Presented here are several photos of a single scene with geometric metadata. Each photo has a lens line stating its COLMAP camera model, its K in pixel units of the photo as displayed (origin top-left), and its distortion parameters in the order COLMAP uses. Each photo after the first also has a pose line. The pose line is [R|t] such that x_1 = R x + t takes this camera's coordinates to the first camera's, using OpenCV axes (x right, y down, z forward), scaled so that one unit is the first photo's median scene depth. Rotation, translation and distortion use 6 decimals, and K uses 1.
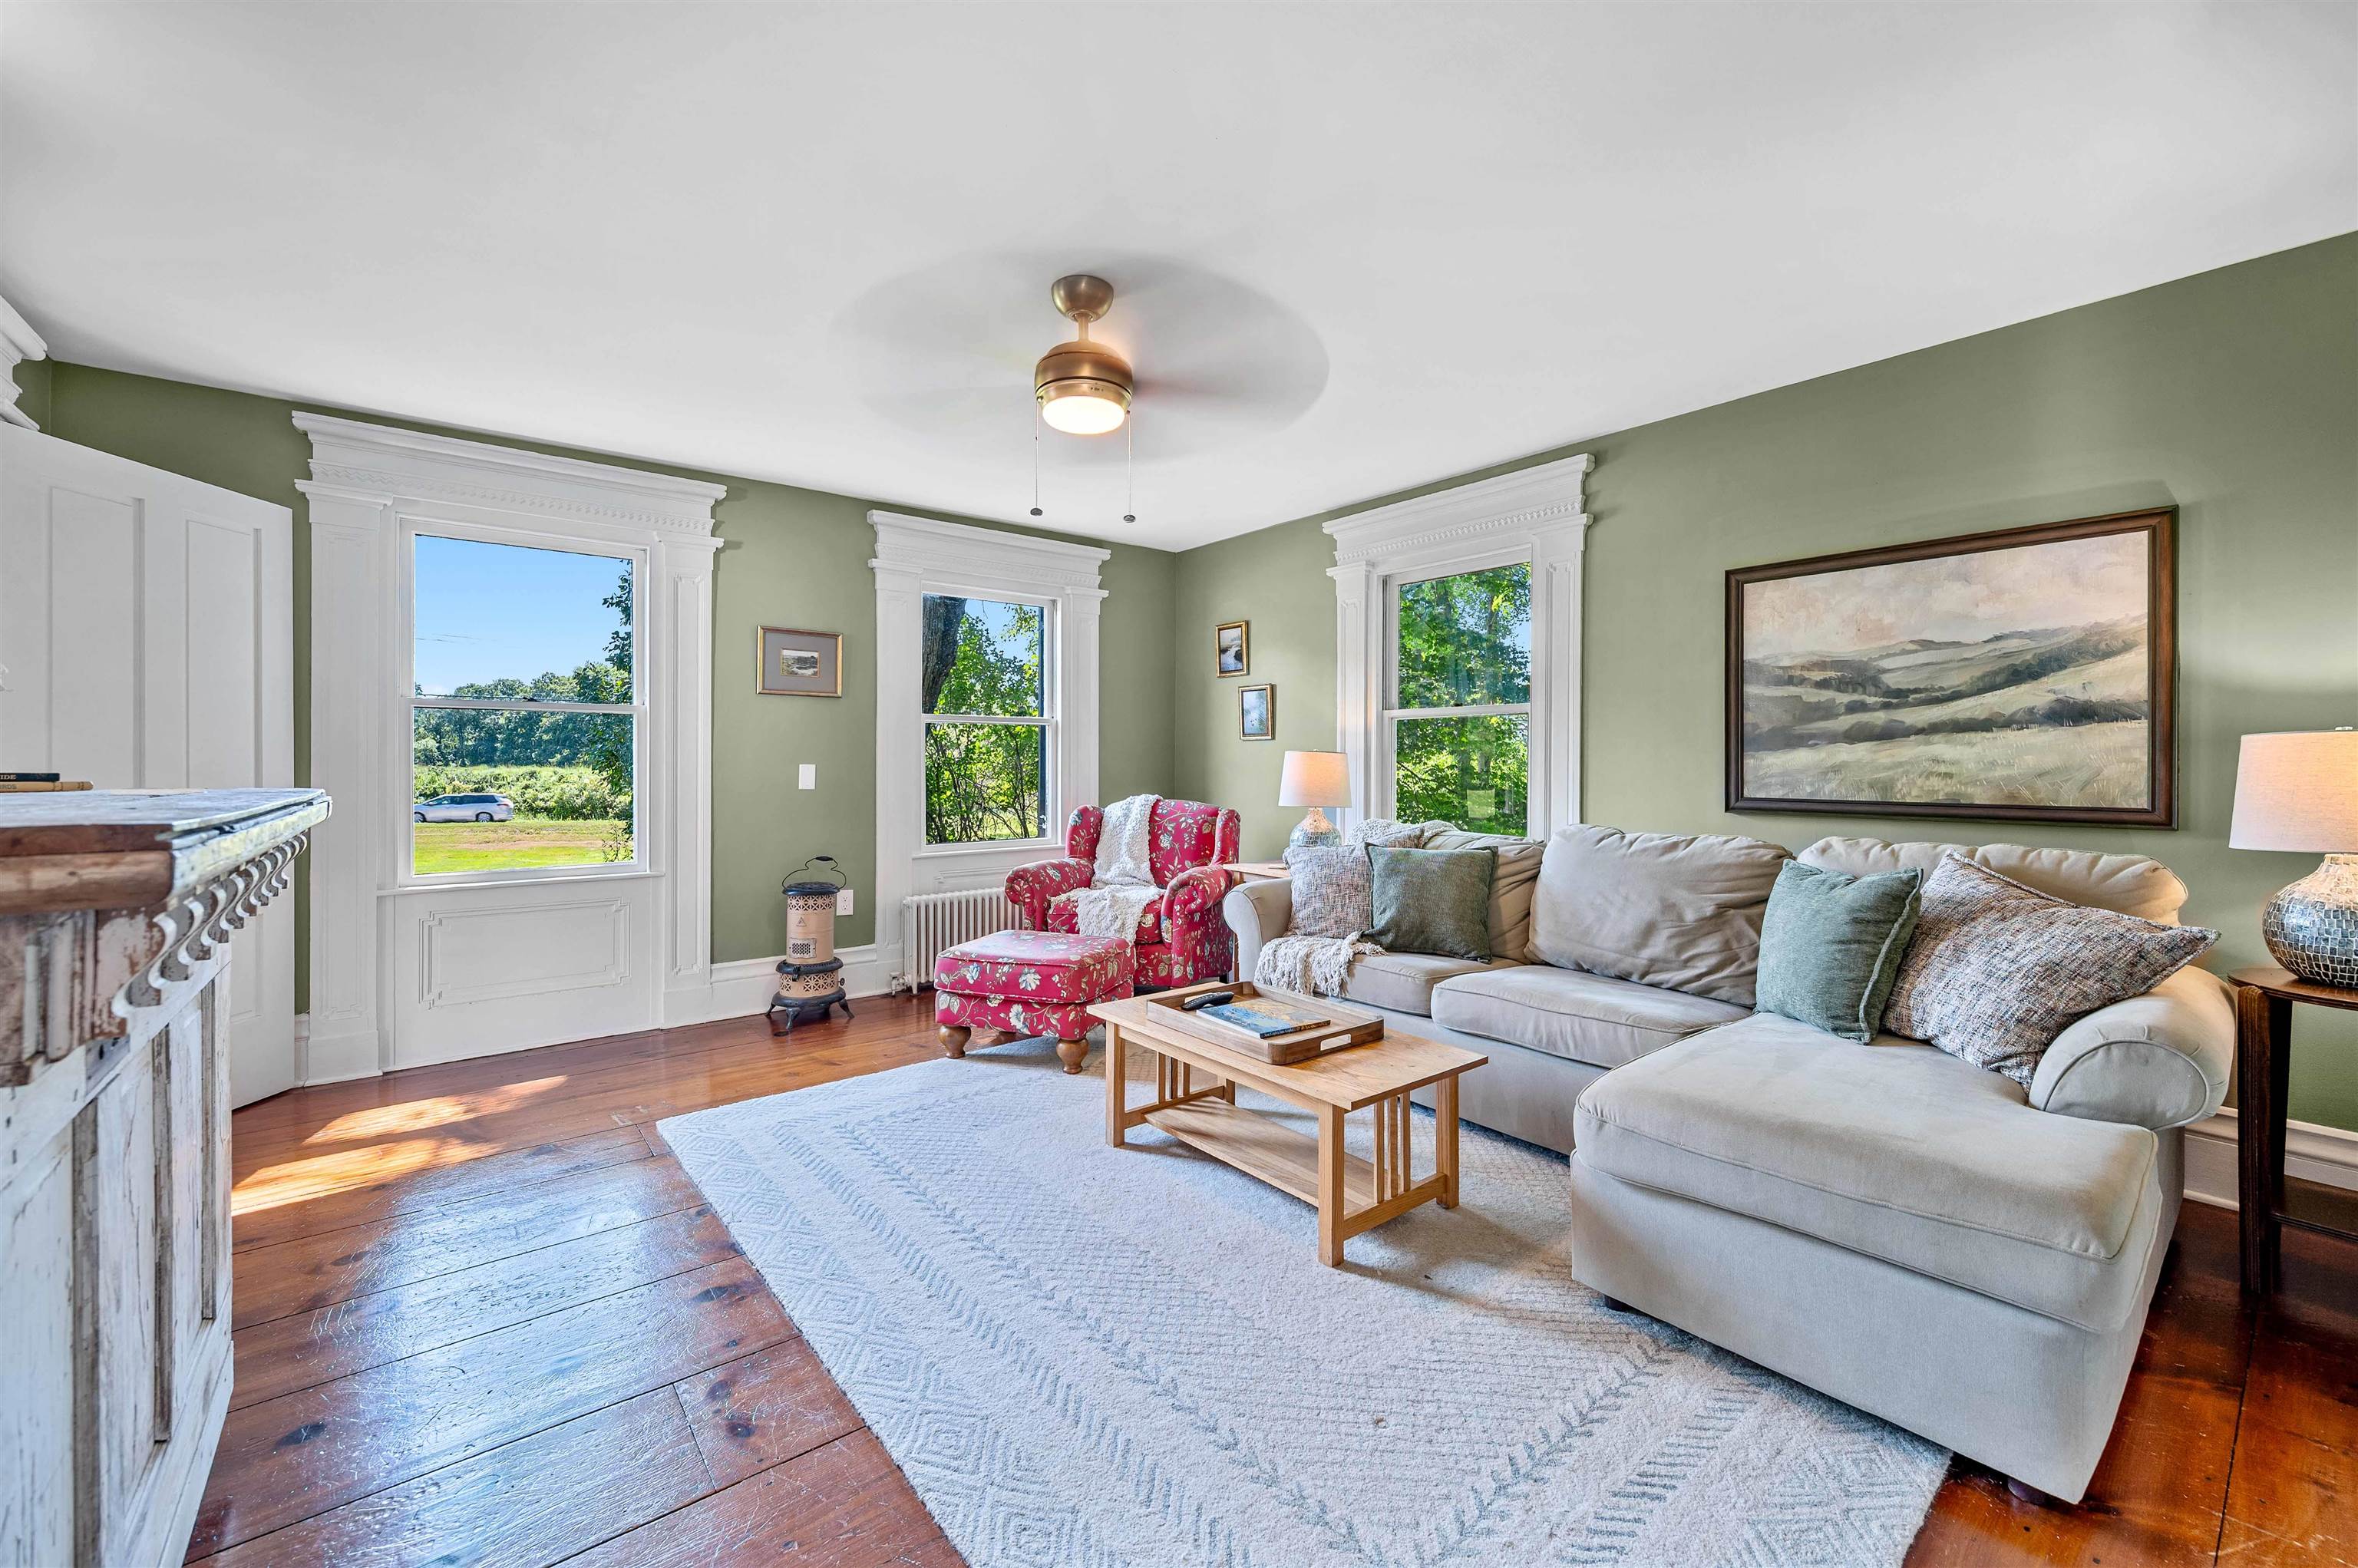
lens RADIAL K [[934.6, 0, 1177.8], [0, 934.6, 767.6], [0, 0, 1]] dist [0.001676, 0.000470]
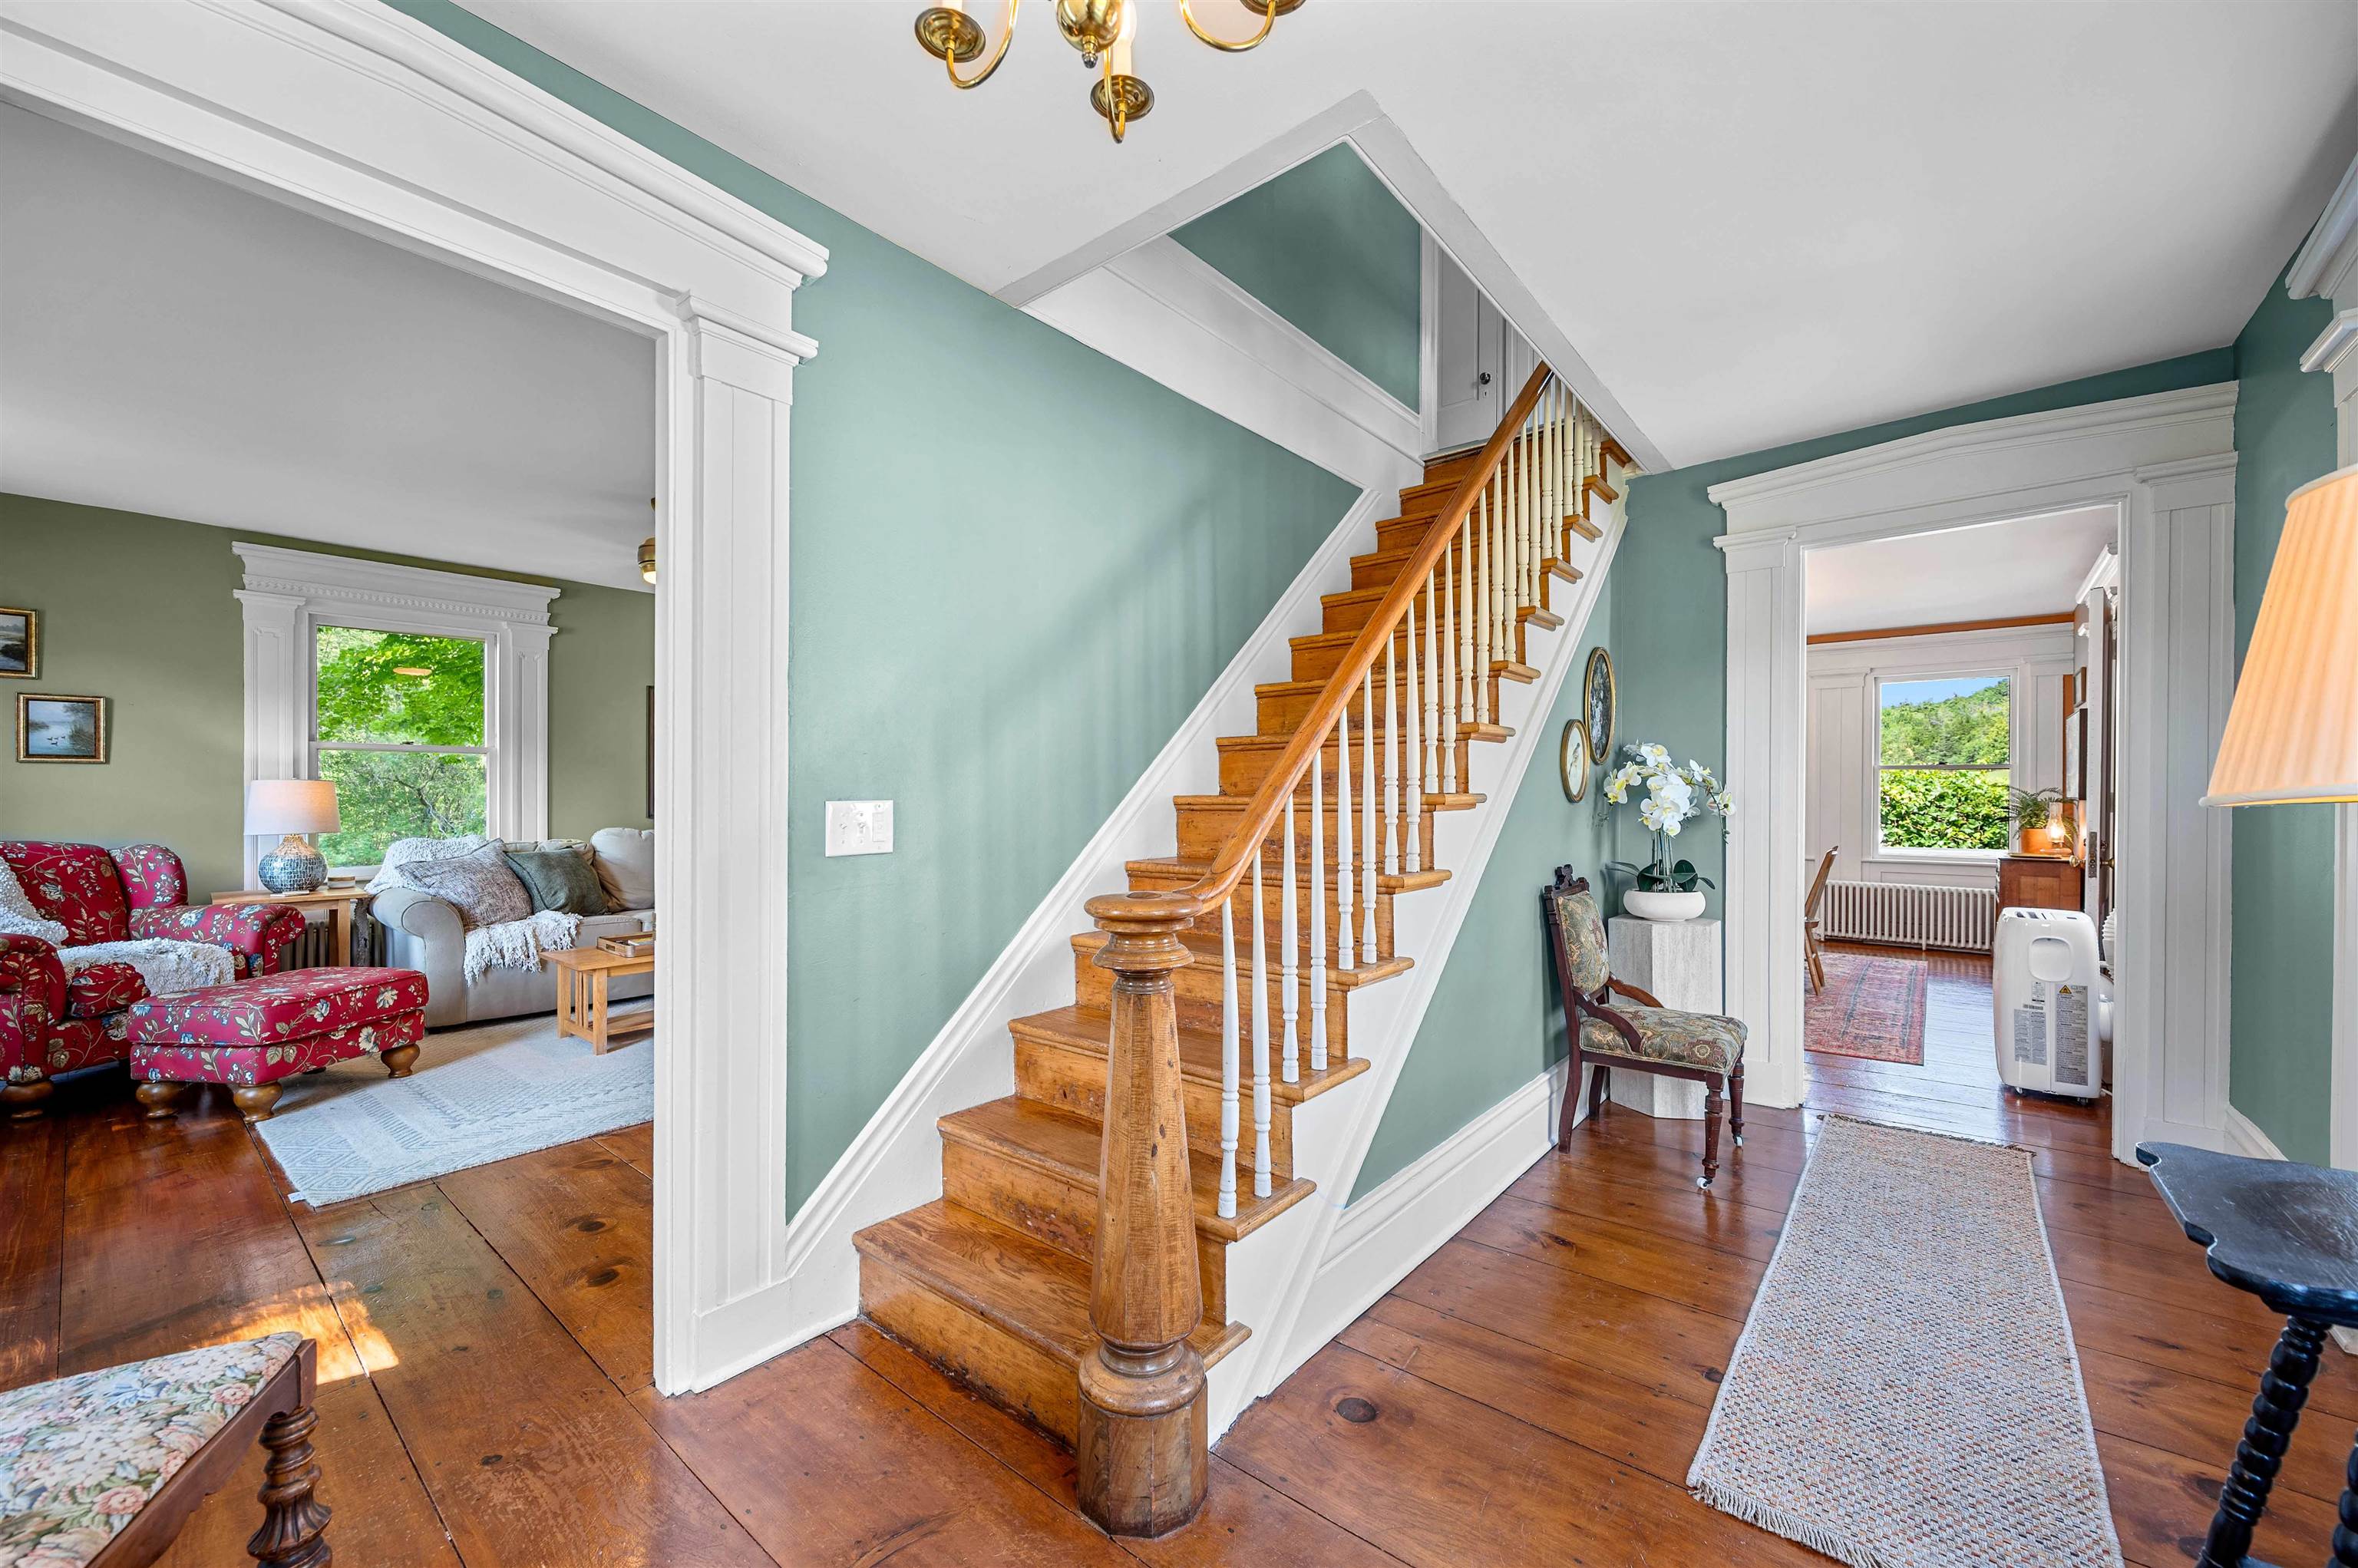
lens RADIAL K [[934.6, 0, 1179.4], [0, 934.6, 789.8], [0, 0, 1]] dist [0.001676, 0.000470]
pose [[-0.190257, -0.000648, 0.981734, -1.257014], [0.007685, 0.999968, 0.002150, -0.001939], [-0.981704, 0.007954, -0.190246, 0.297453]]
